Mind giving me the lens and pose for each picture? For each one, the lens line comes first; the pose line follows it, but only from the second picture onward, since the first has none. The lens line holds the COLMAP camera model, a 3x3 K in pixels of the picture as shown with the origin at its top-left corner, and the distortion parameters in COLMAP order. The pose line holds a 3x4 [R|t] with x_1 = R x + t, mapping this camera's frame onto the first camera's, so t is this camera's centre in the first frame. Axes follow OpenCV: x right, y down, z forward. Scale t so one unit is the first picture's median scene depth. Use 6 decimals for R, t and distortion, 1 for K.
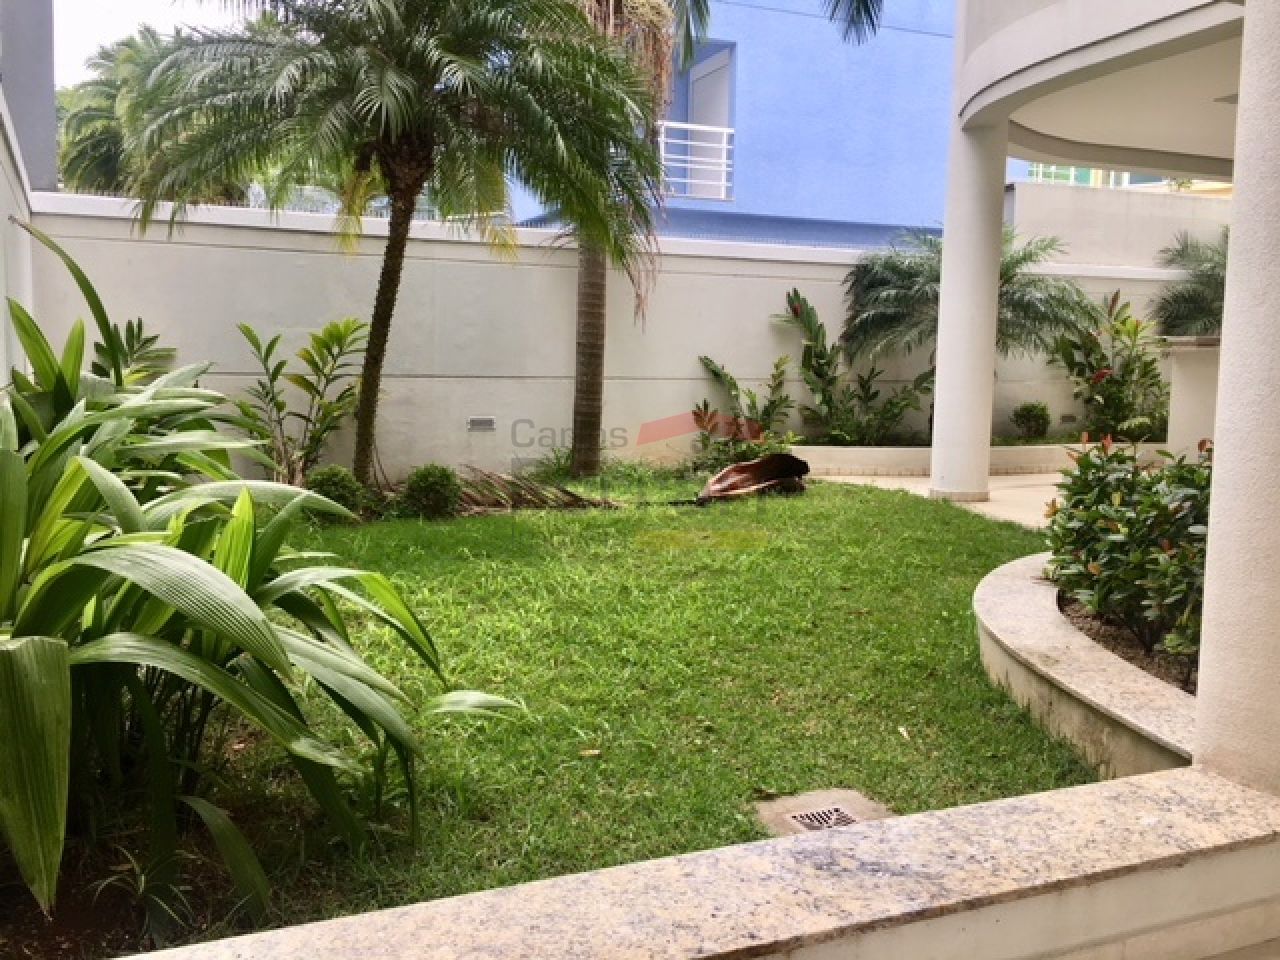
lens RADIAL K [[1091.6, 0, 645.6], [0, 1091.6, 479.5], [0, 0, 1]] dist [0.072656, -0.091075]
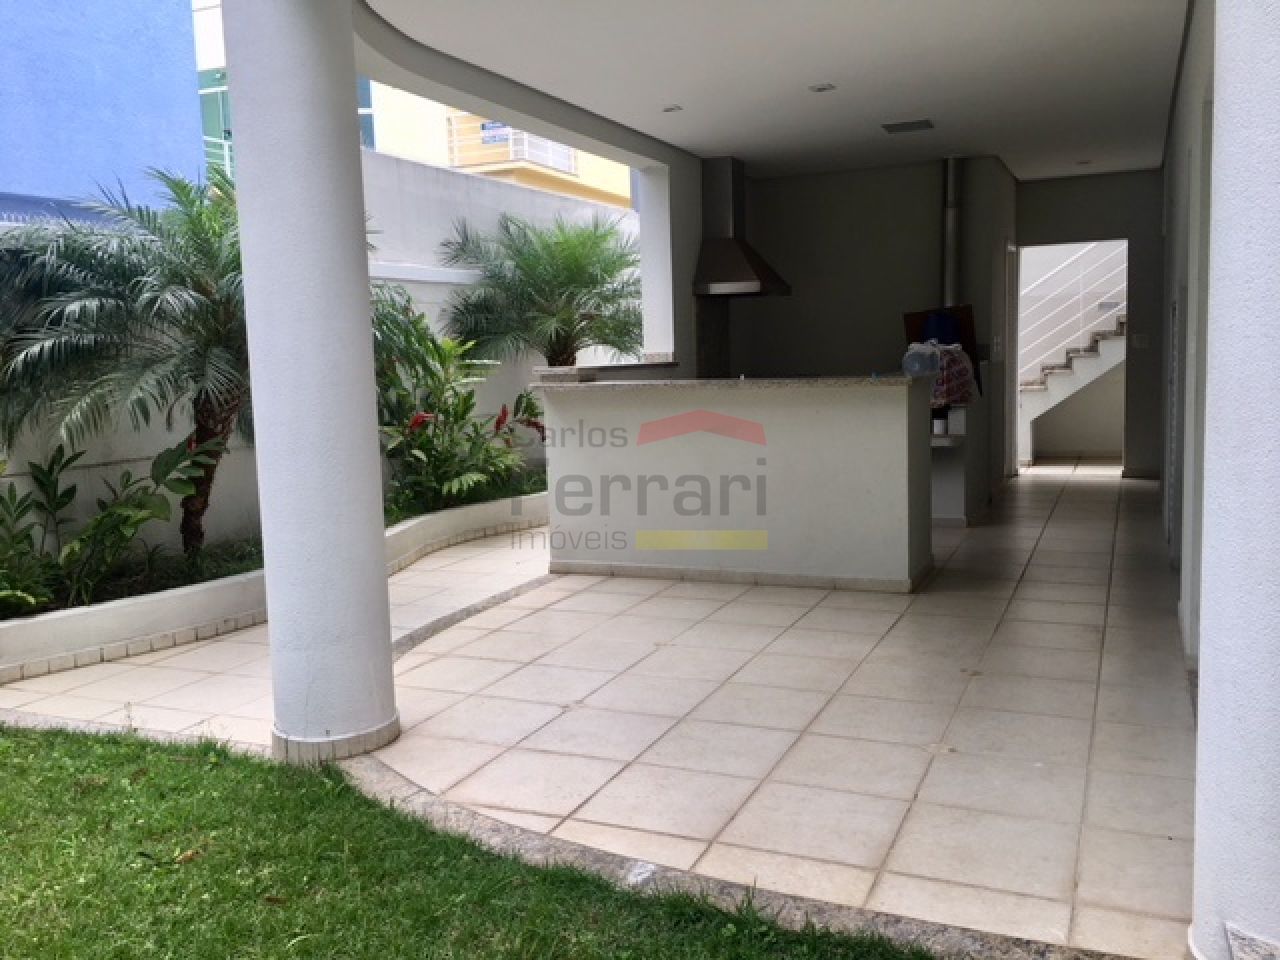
lens RADIAL K [[1091.6, 0, 645.7], [0, 1091.6, 466.4], [0, 0, 1]] dist [0.072656, -0.091075]
pose [[0.733695, -0.111297, 0.670302, 0.059956], [0.116135, 0.992518, 0.037680, -0.082630], [-0.669481, 0.050199, 0.741131, 0.436676]]
